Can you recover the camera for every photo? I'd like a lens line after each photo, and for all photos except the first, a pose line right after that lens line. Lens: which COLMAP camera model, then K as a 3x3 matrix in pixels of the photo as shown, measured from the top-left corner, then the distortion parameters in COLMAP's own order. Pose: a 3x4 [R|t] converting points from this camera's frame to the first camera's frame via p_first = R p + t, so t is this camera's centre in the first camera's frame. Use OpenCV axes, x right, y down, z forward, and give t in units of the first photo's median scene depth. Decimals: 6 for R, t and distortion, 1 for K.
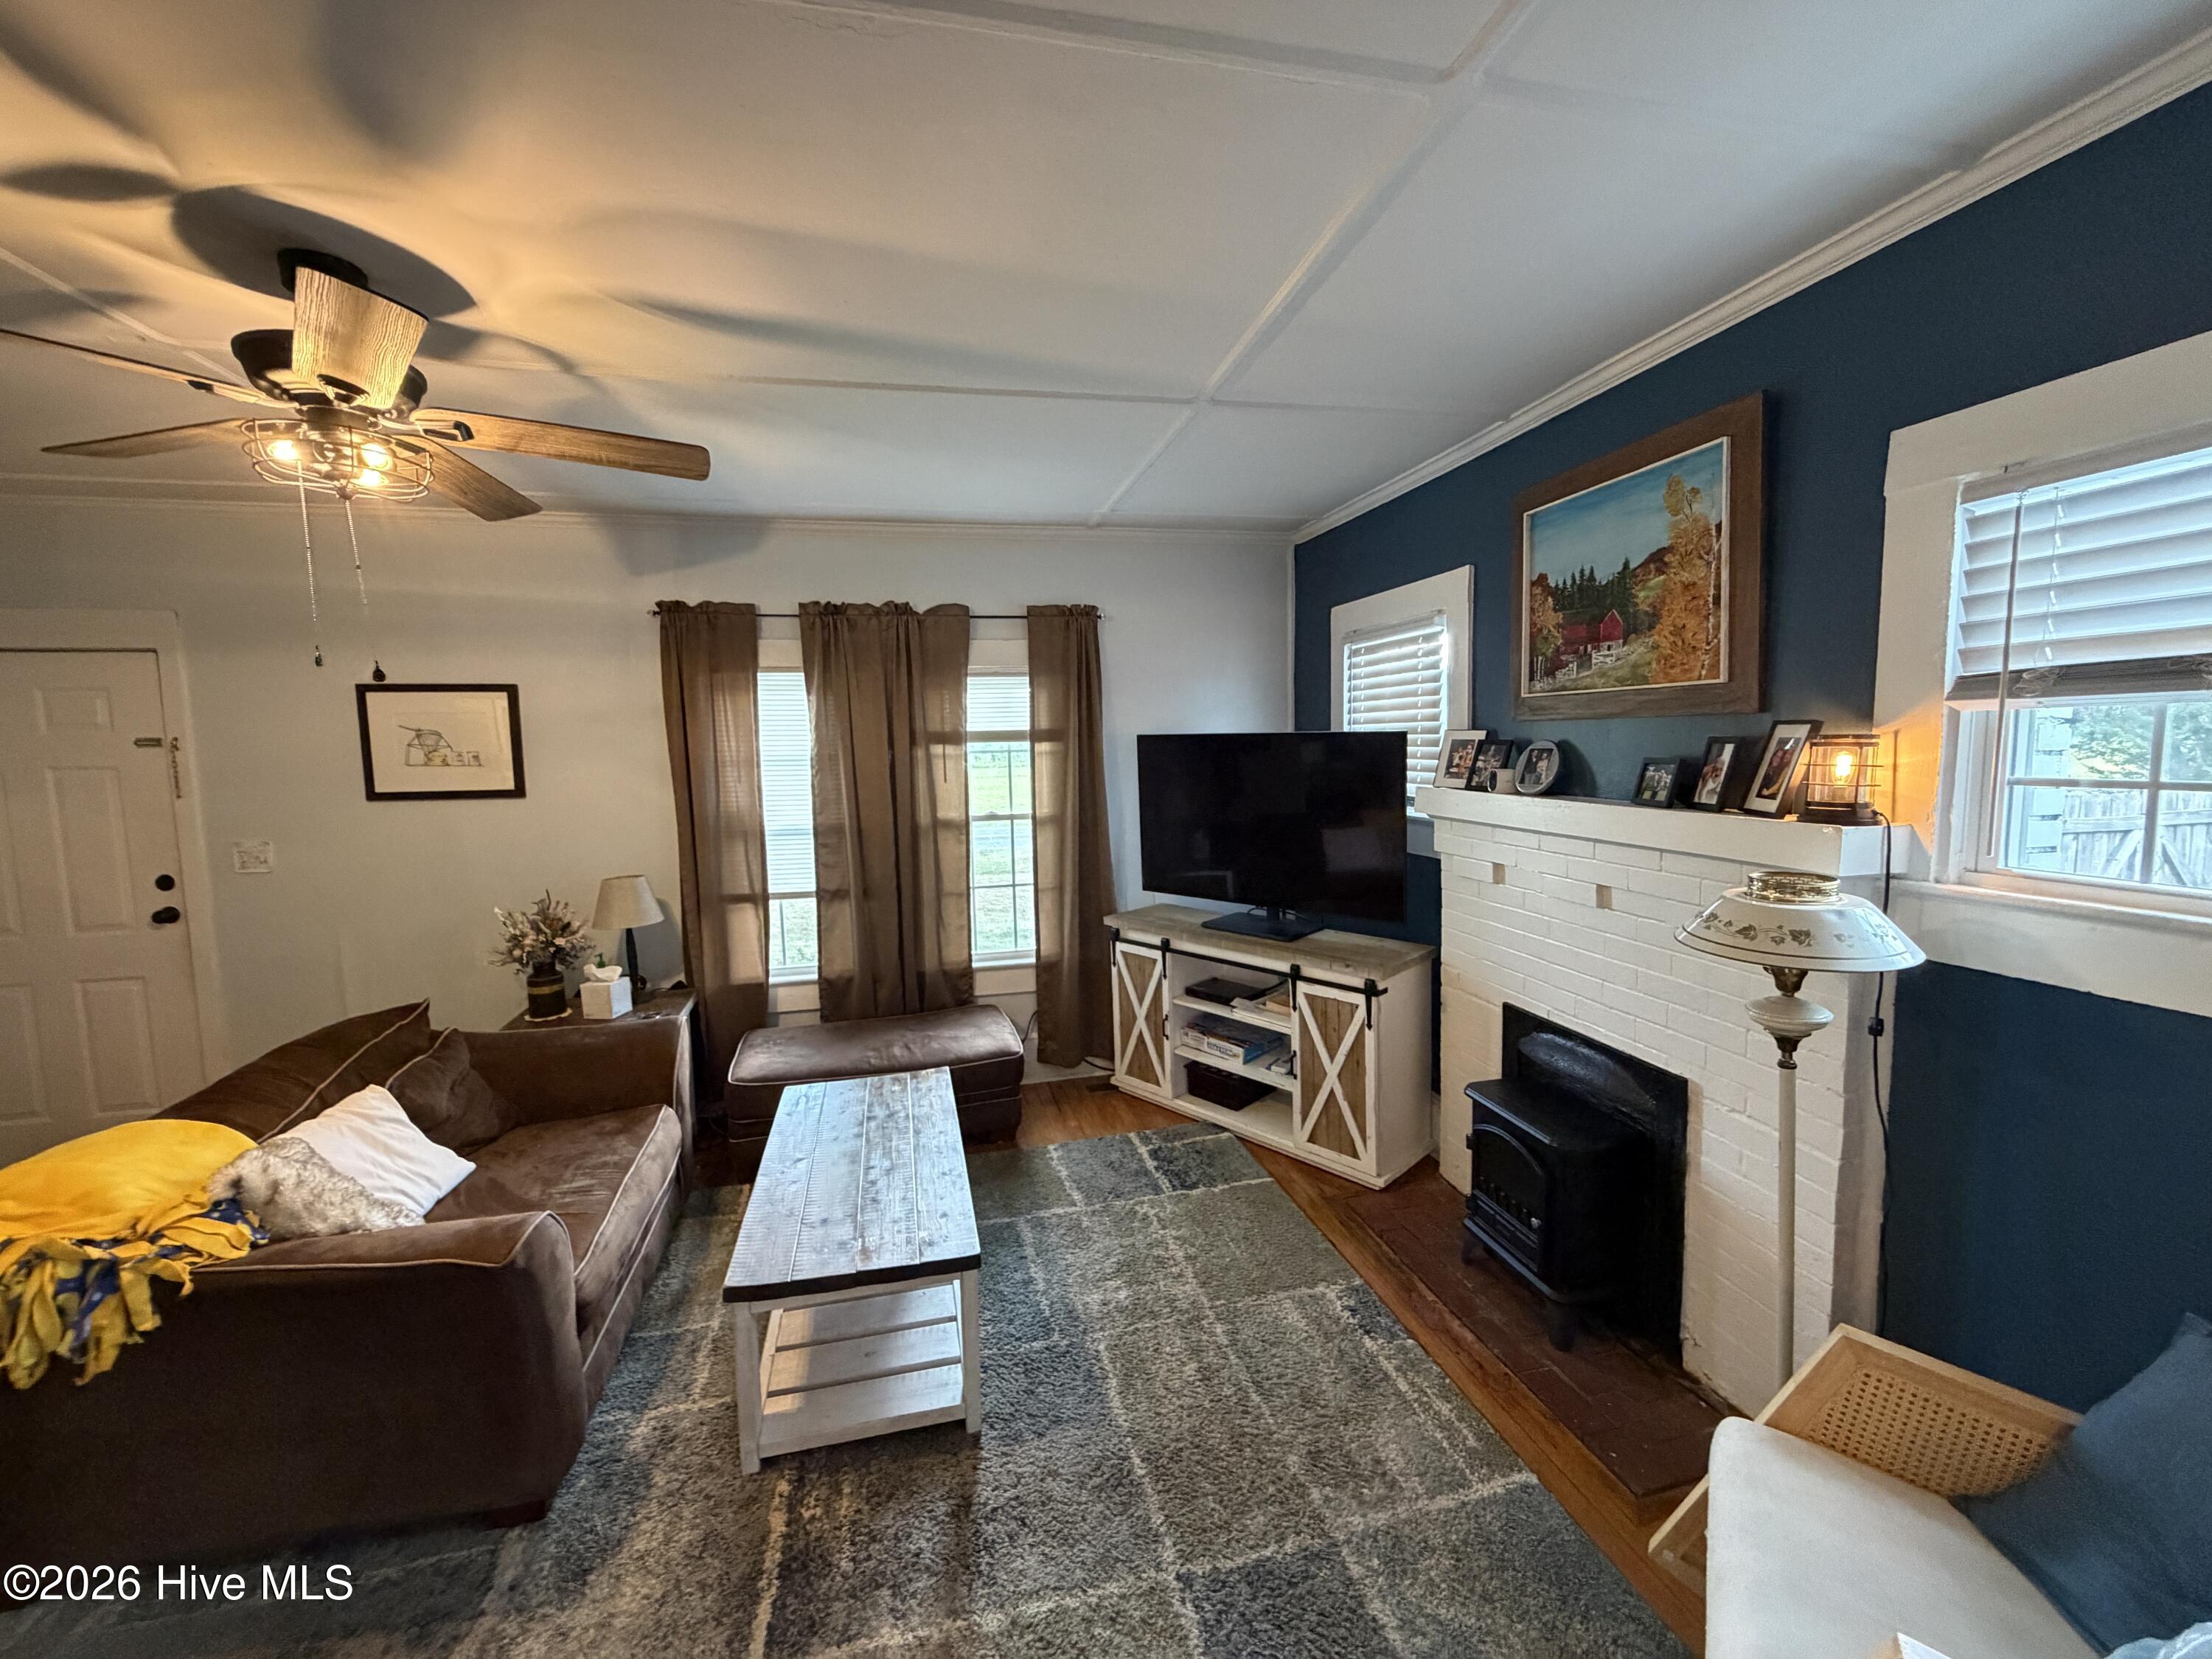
lens RADIAL K [[881.4, 0, 1101.1], [0, 881.4, 830.9], [0, 0, 1]] dist [-0.000473, -0.000364]
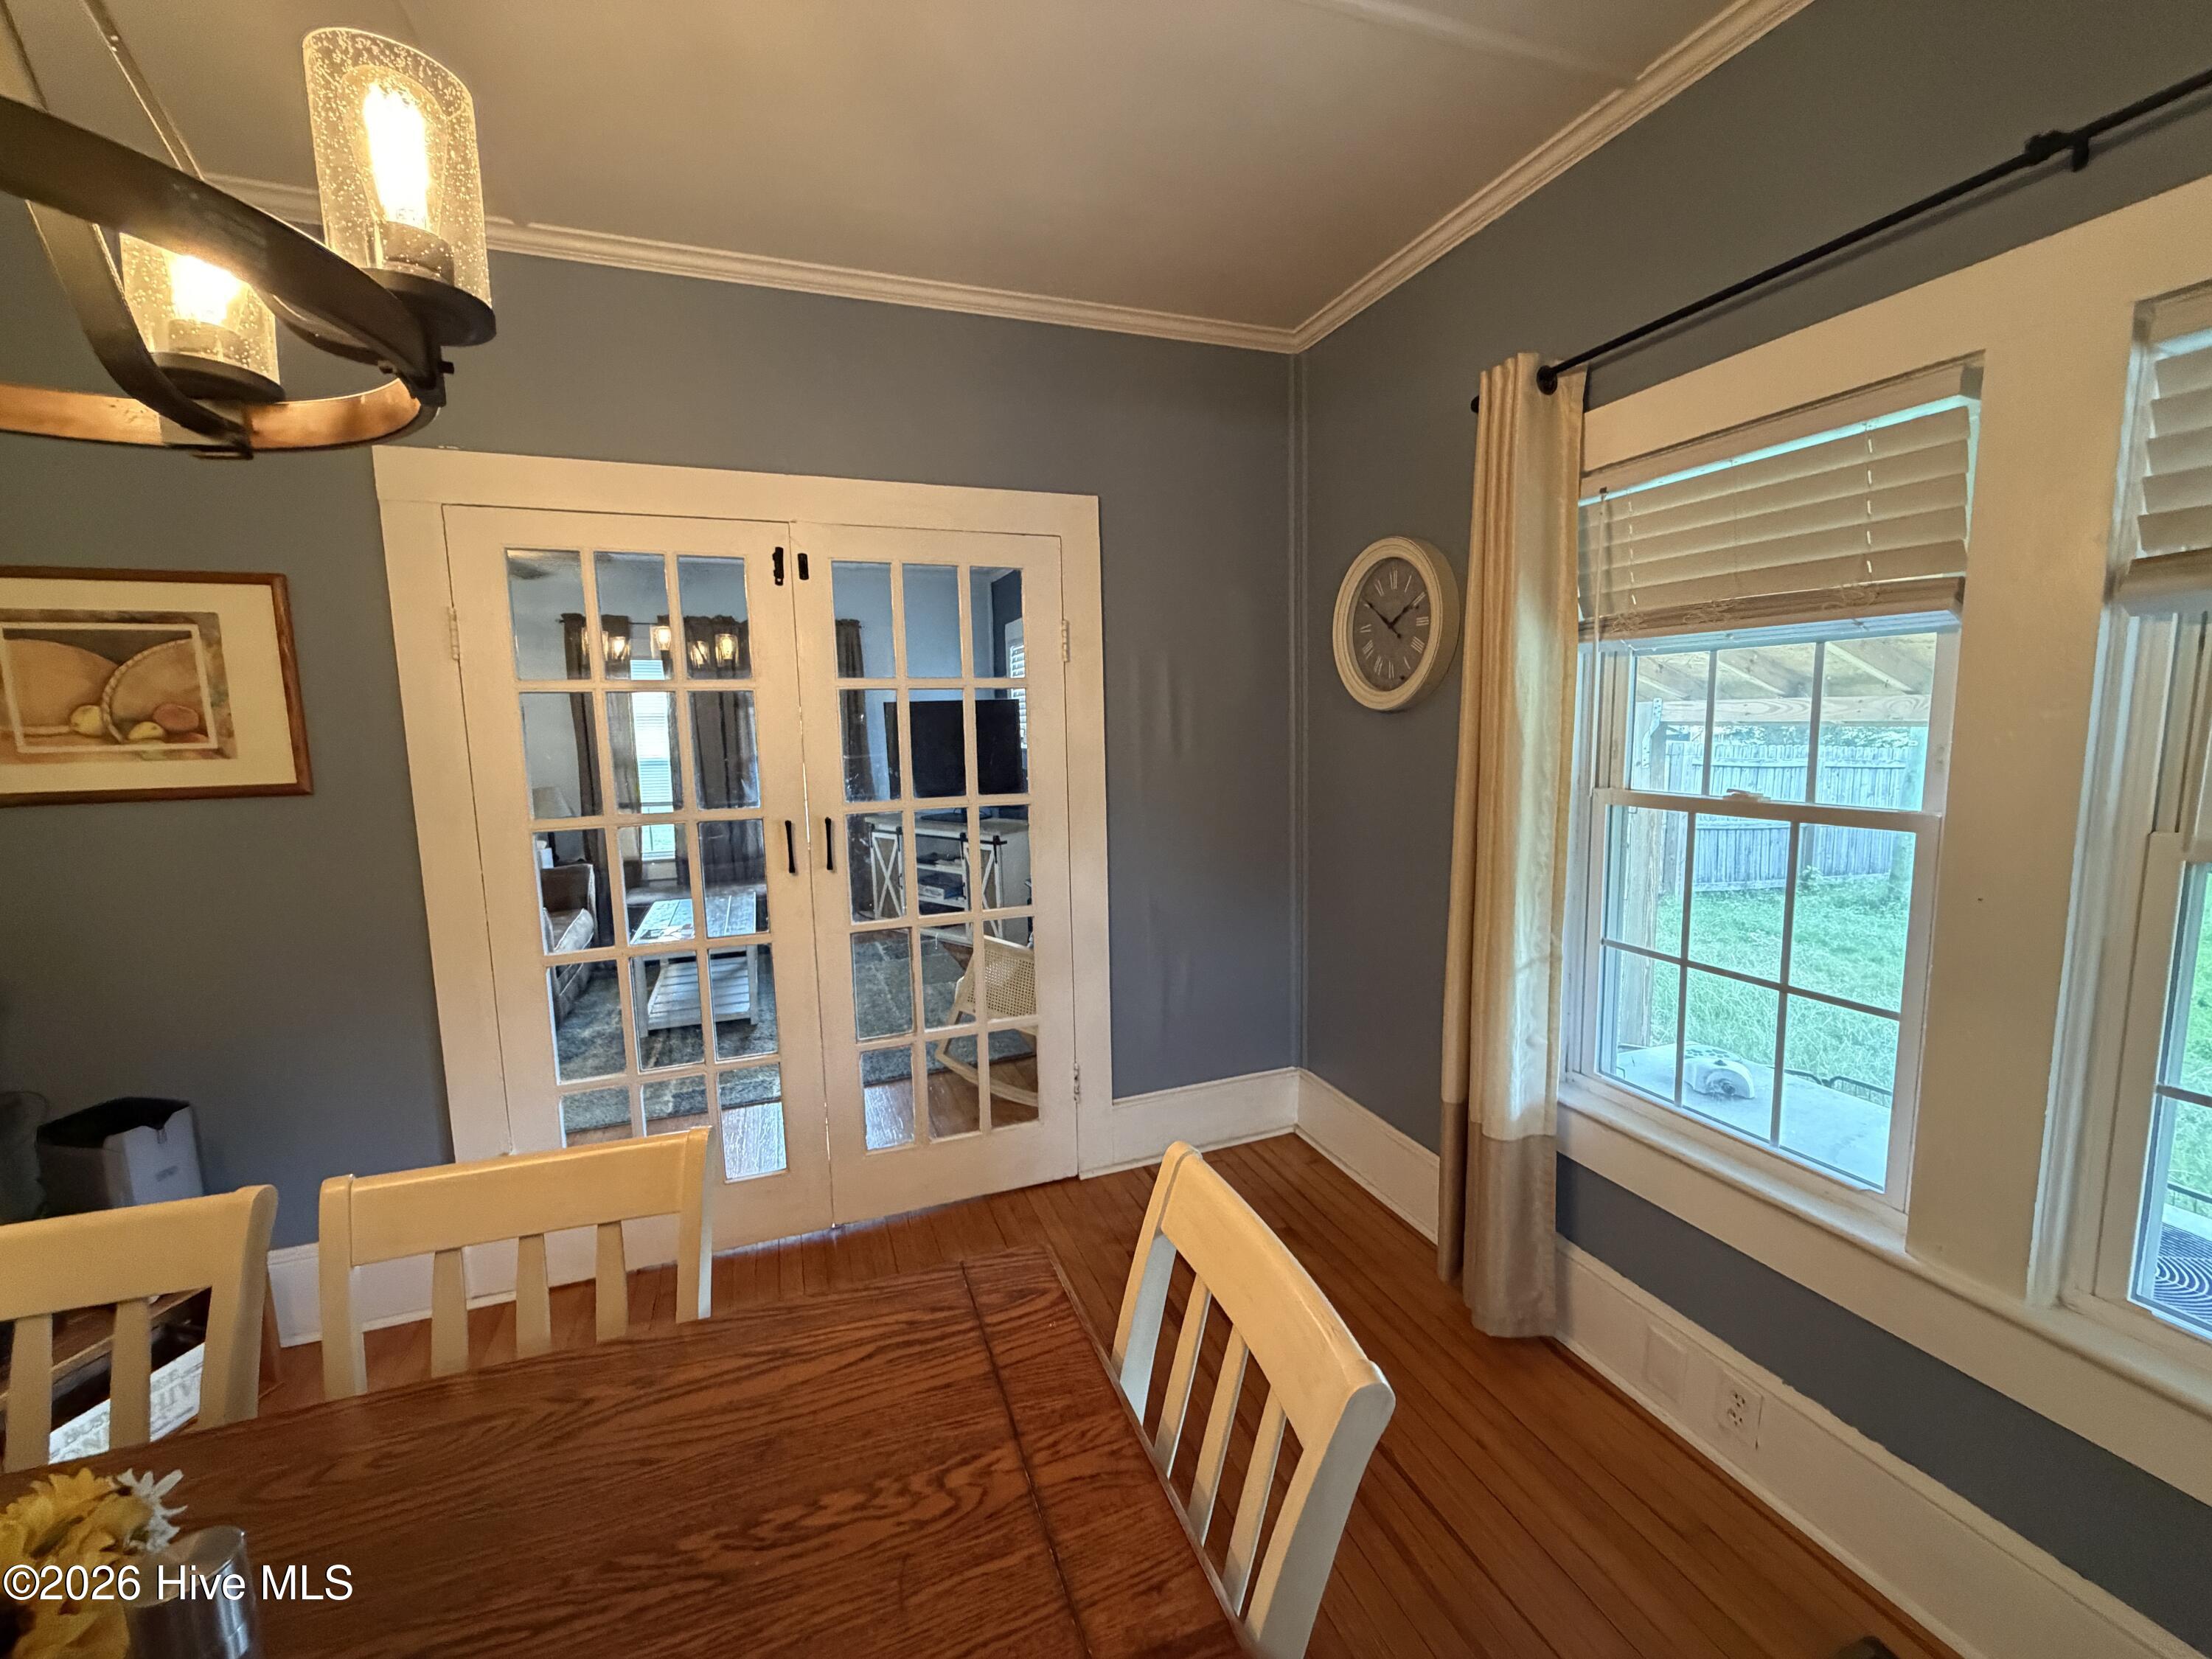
lens RADIAL K [[881.4, 0, 1101.1], [0, 881.4, 830.9], [0, 0, 1]] dist [-0.000473, -0.000364]
pose [[0.990692, -0.011354, 0.135649, 0.313748], [0.008889, 0.999784, 0.018767, 0.144411], [-0.135833, -0.017387, 0.990579, -0.947745]]
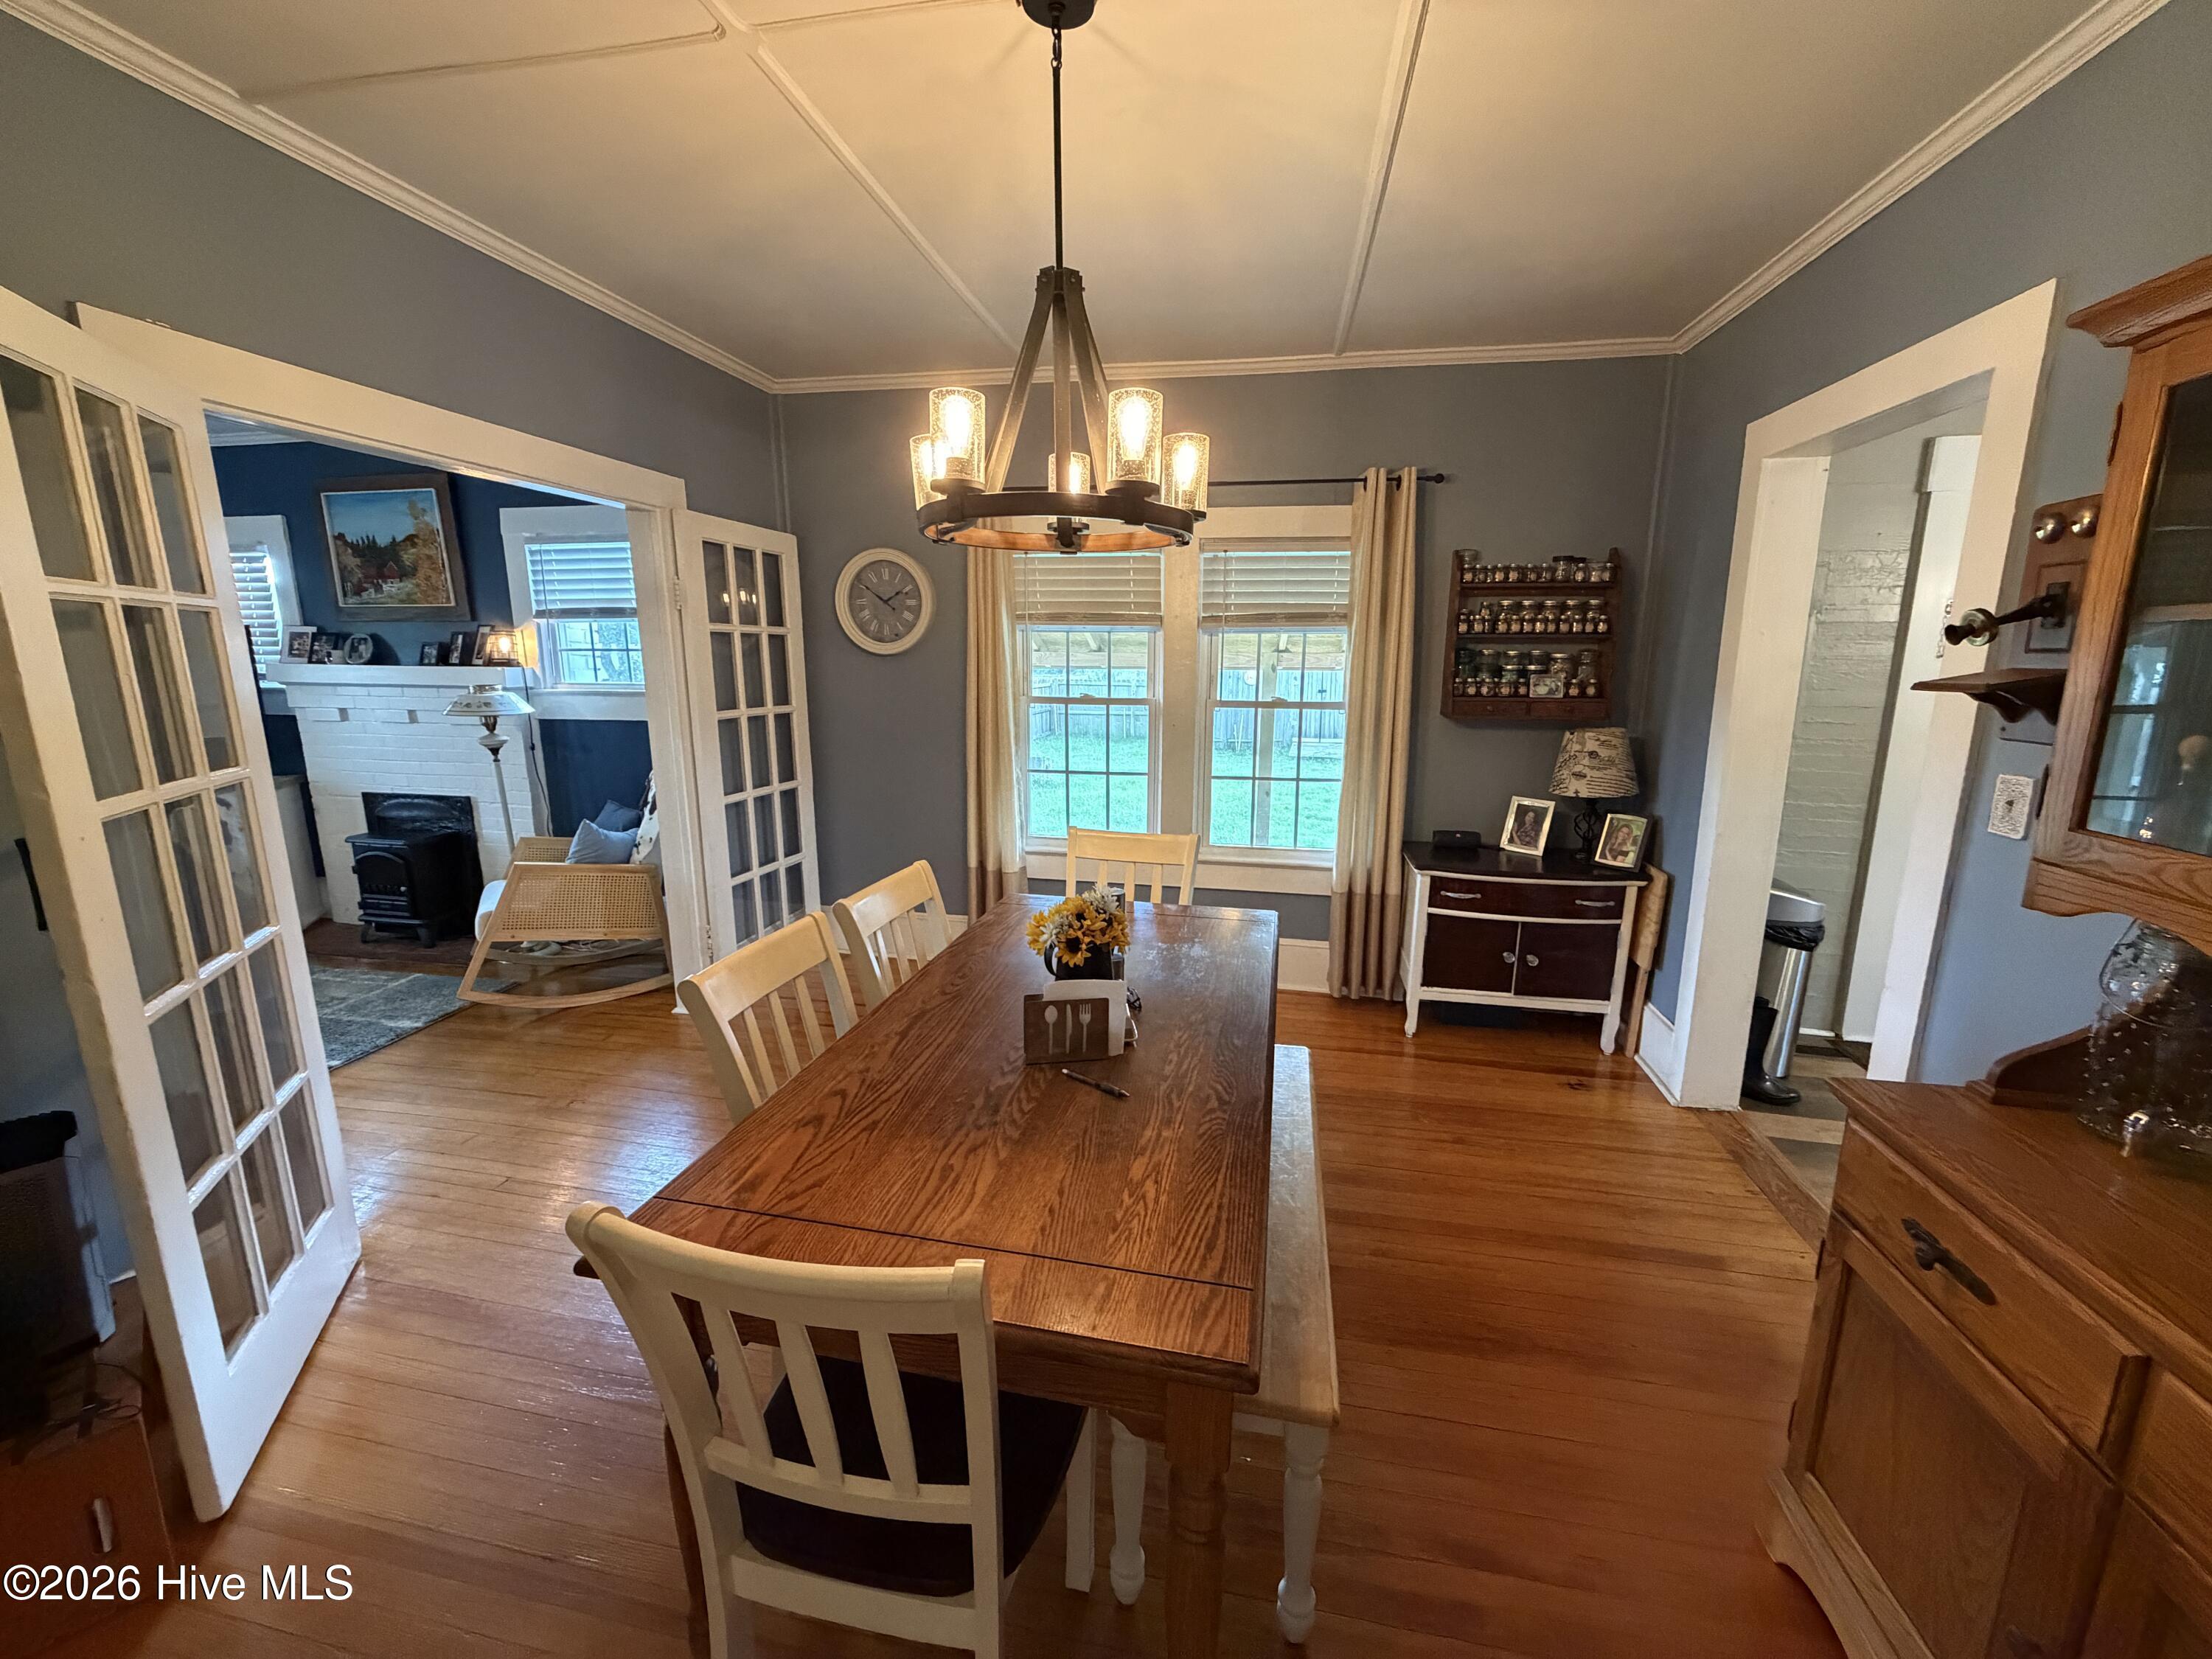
lens RADIAL K [[881.4, 0, 1101.1], [0, 881.4, 830.9], [0, 0, 1]] dist [-0.000473, -0.000364]
pose [[0.400951, -0.151825, 0.903431, -0.529282], [0.078834, 0.988231, 0.131089, 0.167428], [-0.912701, 0.018661, 0.408202, -1.013094]]
